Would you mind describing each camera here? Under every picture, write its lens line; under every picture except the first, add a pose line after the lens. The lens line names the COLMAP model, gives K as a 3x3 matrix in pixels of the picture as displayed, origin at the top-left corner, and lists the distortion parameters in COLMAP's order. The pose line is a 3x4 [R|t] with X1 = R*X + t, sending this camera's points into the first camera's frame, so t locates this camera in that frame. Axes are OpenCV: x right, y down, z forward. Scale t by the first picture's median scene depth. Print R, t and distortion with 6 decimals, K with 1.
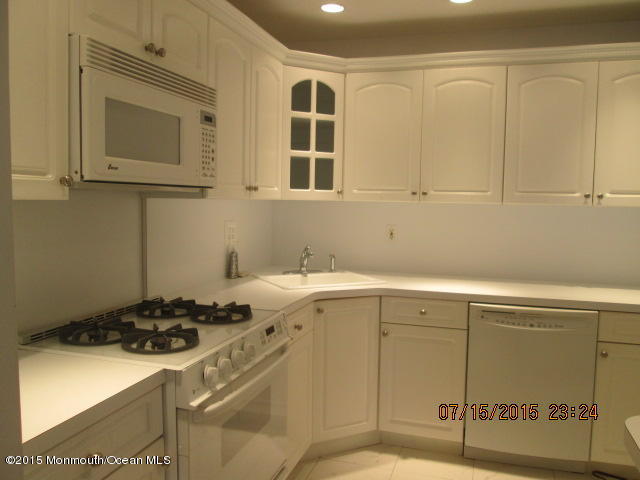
lens RADIAL K [[529.7, 0, 320.0], [0, 529.7, 240.0], [0, 0, 1]] dist [-0.030746, 0.003253]
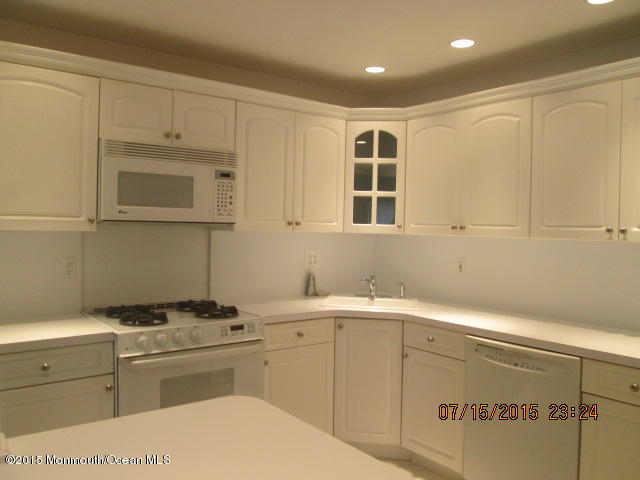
lens RADIAL K [[529.7, 0, 320.0], [0, 529.7, 240.0], [0, 0, 1]] dist [-0.030746, 0.003253]
pose [[0.818799, 0.015067, -0.573882, 0.599281], [-0.051080, 0.997603, -0.046687, -0.001234], [0.571803, 0.067541, 0.817606, -0.005400]]
